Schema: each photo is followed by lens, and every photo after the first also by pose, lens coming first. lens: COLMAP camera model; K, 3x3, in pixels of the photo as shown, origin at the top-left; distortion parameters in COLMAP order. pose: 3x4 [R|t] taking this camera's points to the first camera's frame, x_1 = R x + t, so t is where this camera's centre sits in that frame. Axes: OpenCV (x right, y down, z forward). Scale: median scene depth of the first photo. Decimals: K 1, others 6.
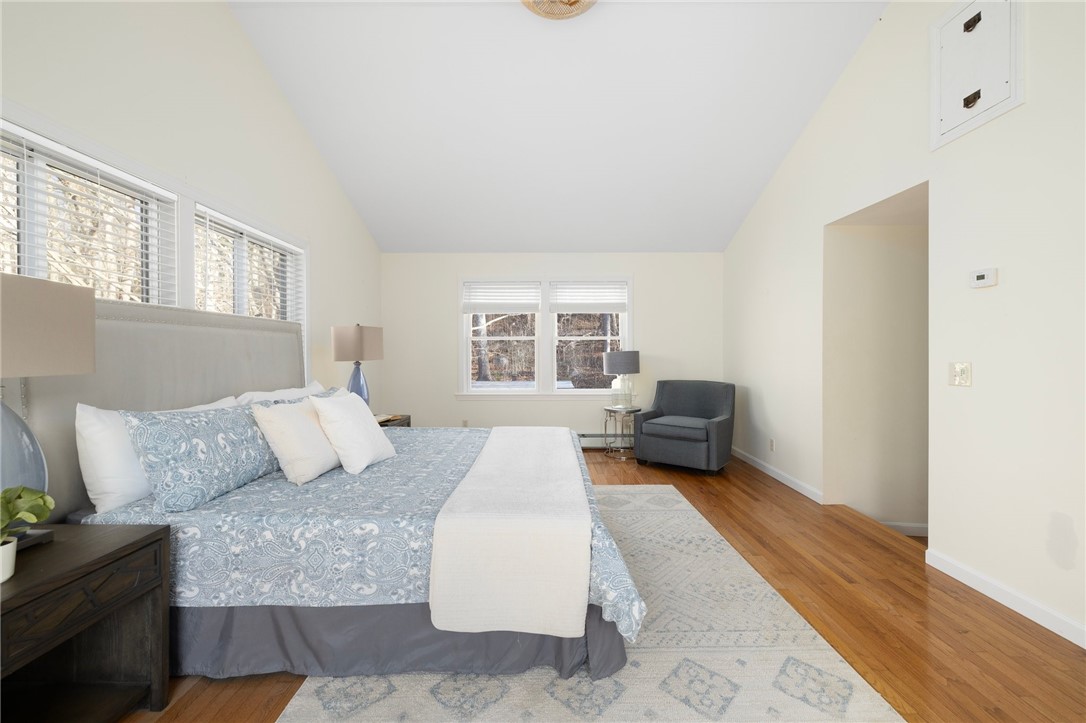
lens RADIAL K [[468.4, 0, 545.8], [0, 468.4, 354.8], [0, 0, 1]] dist [0.001772, 0.000864]
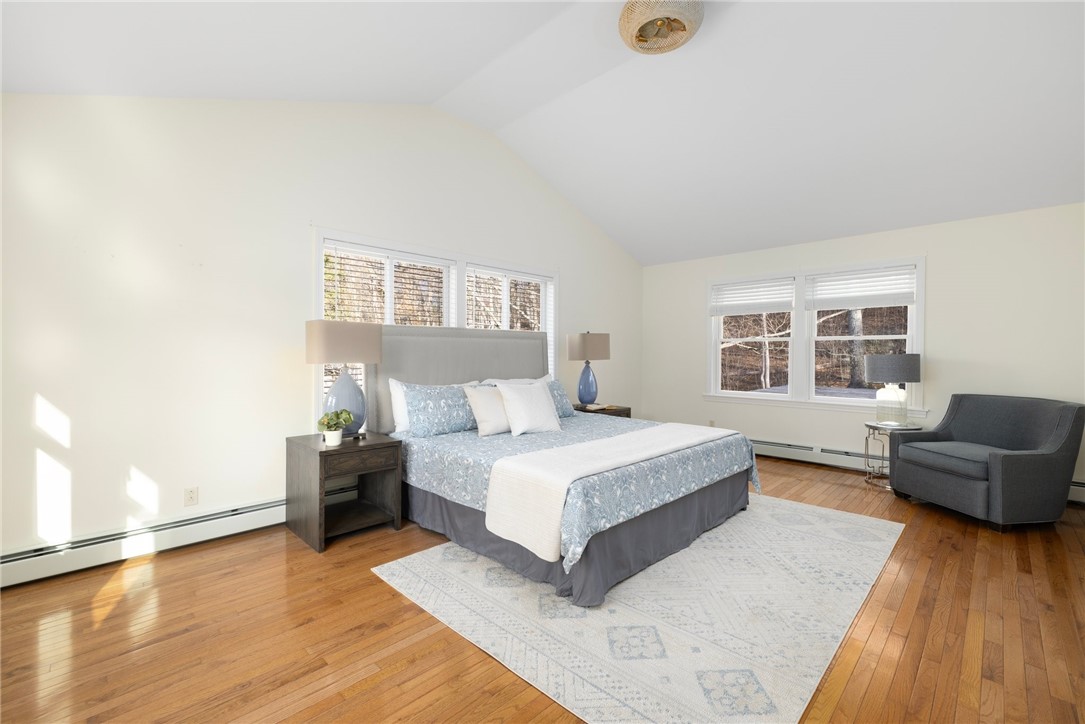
lens RADIAL K [[468.0, 0, 530.9], [0, 468.0, 359.9], [0, 0, 1]] dist [0.001772, 0.000864]
pose [[0.703762, 0.015645, -0.710264, 0.574495], [-0.008780, 0.999873, 0.013324, -0.005883], [0.710382, -0.003141, 0.703810, -0.004127]]
